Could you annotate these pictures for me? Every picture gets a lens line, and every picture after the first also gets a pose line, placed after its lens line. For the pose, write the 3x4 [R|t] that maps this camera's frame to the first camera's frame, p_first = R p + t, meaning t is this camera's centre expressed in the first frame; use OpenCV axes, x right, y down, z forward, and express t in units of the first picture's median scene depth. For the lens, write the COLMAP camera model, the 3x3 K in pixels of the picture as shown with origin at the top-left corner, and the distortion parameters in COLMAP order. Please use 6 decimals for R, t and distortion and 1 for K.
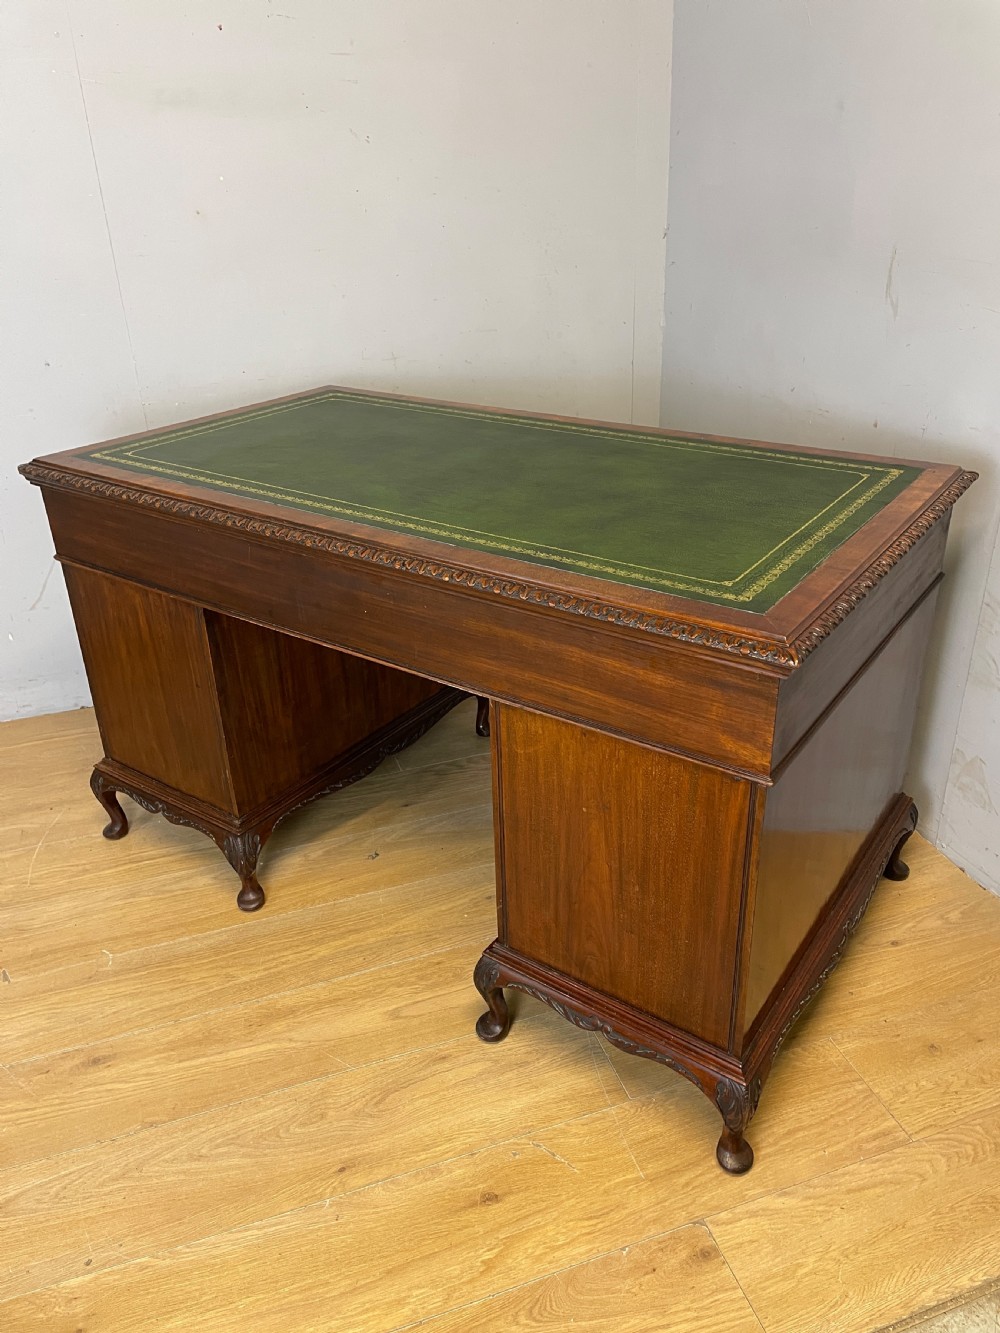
lens RADIAL K [[1006.3, 0, 513.4], [0, 1006.3, 657.7], [0, 0, 1]] dist [0.087732, -0.095142]
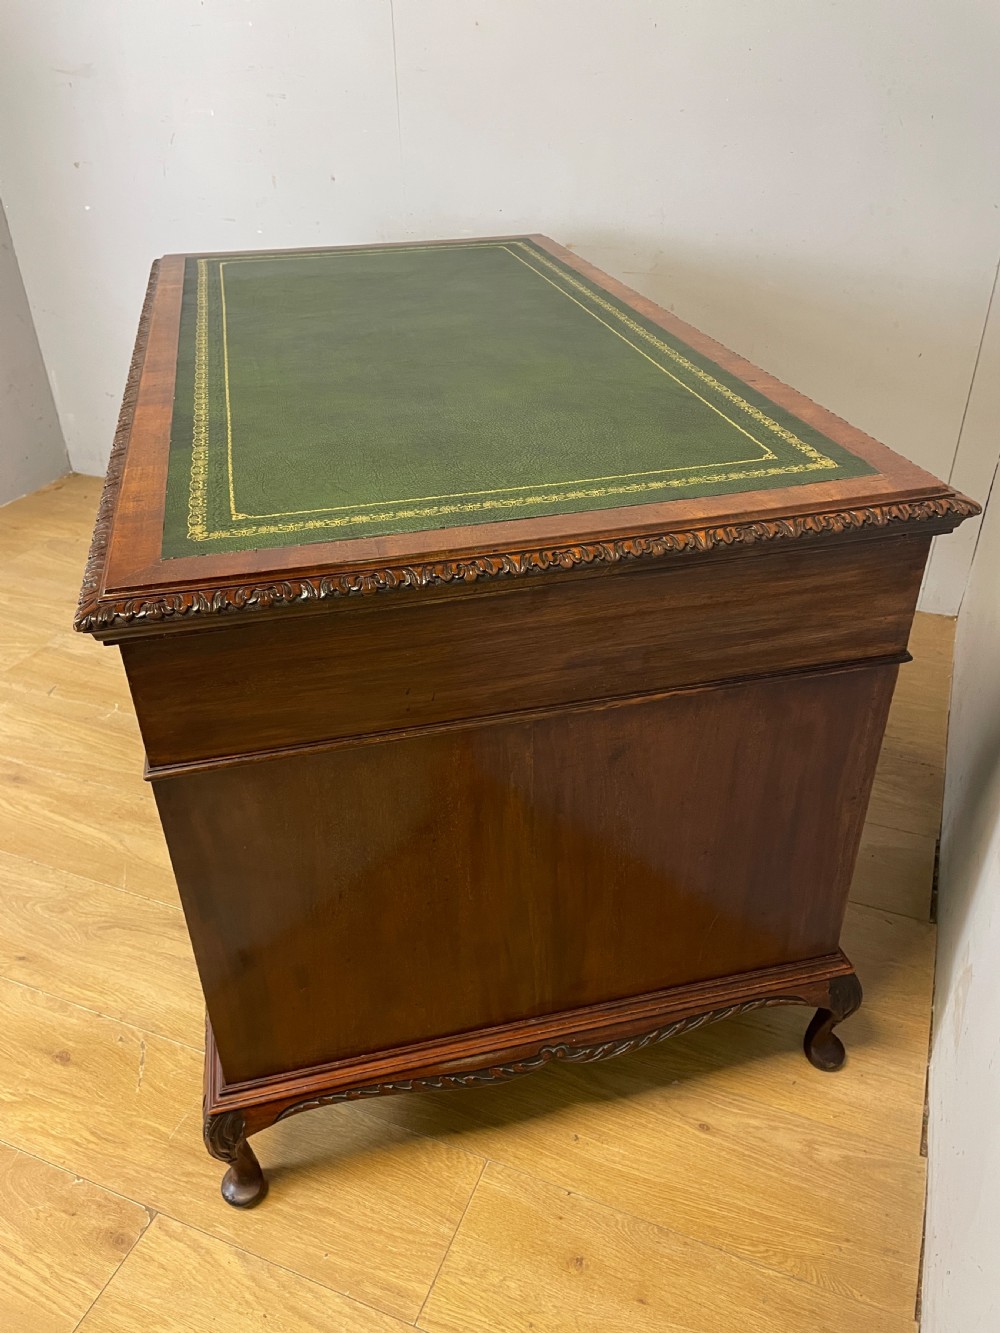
lens RADIAL K [[1011.1, 0, 502.9], [0, 1011.1, 662.9], [0, 0, 1]] dist [0.094164, -0.116484]
pose [[0.747323, 0.364552, -0.555527, 0.701440], [-0.297199, 0.931155, 0.211243, -0.163277], [0.594291, 0.007235, 0.804218, 0.442397]]
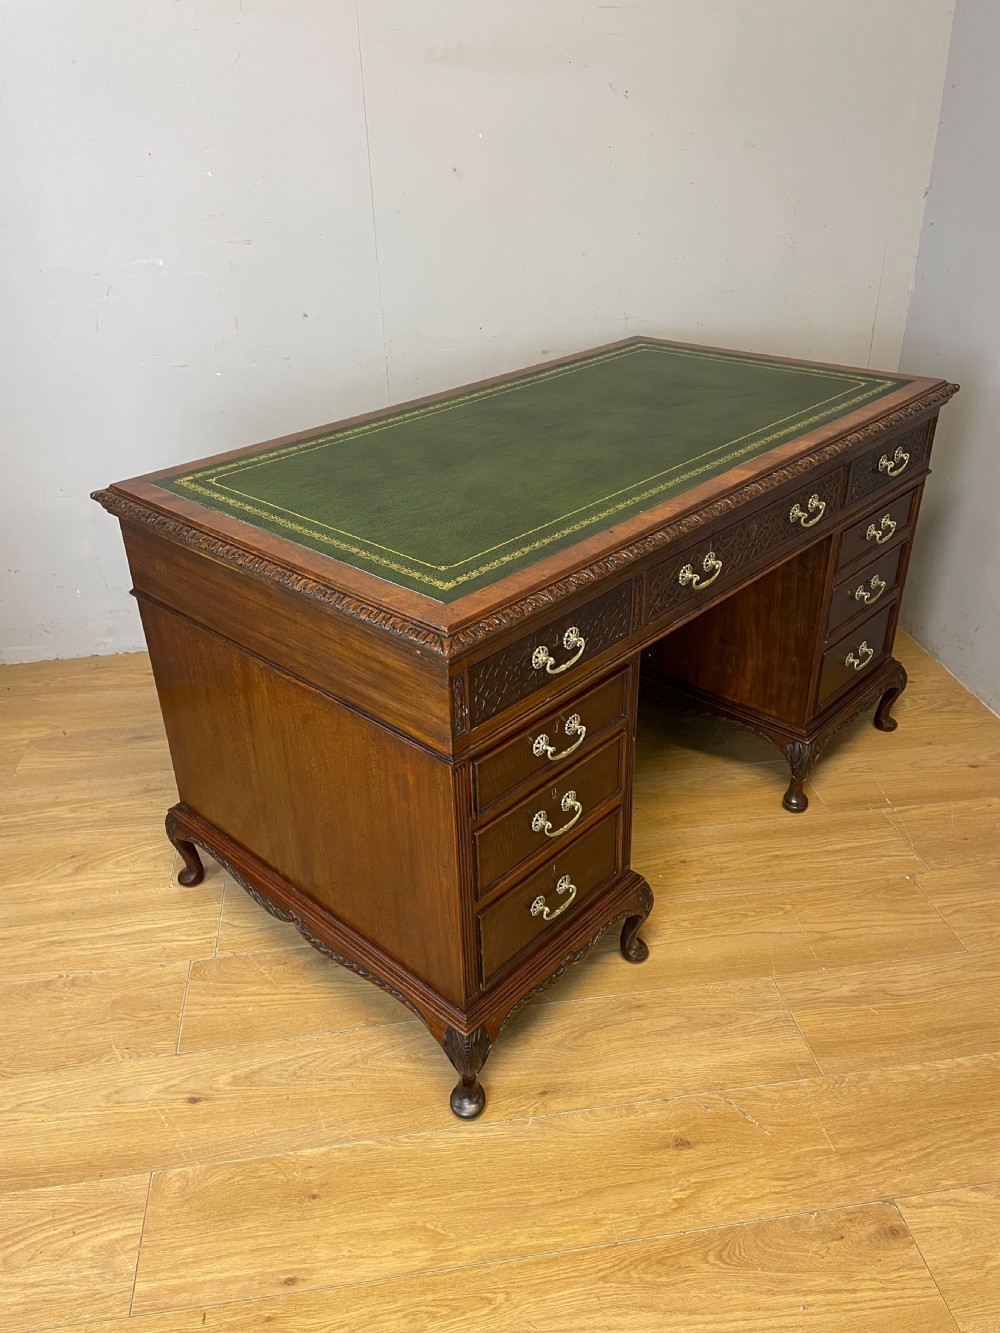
lens RADIAL K [[1011.1, 0, 492.4], [0, 1011.1, 666.0], [0, 0, 1]] dist [0.094164, -0.116484]
pose [[-0.146057, 0.510819, -0.847190, 1.201242], [-0.418211, 0.744205, 0.520824, -0.630064], [0.896530, 0.430374, 0.104934, 1.111874]]
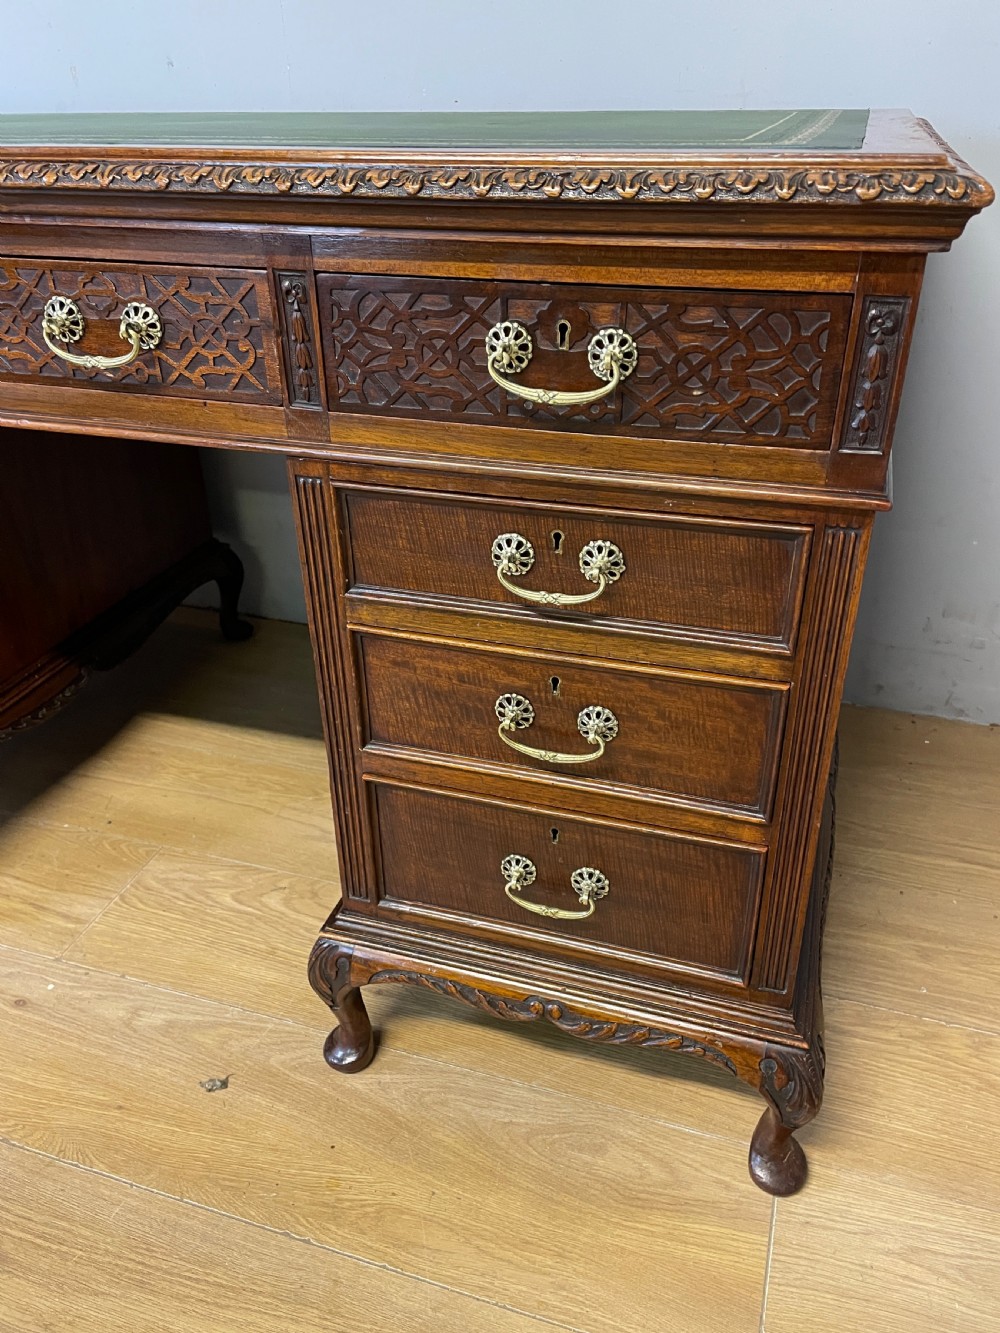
lens RADIAL K [[1011.1, 0, 507.2], [0, 1011.1, 664.2], [0, 0, 1]] dist [0.094164, -0.116484]
pose [[-0.955402, 0.175149, -0.237759, -0.031242], [-0.101152, 0.562324, 0.820707, -0.630431], [0.277444, 0.808155, -0.519529, 1.950542]]
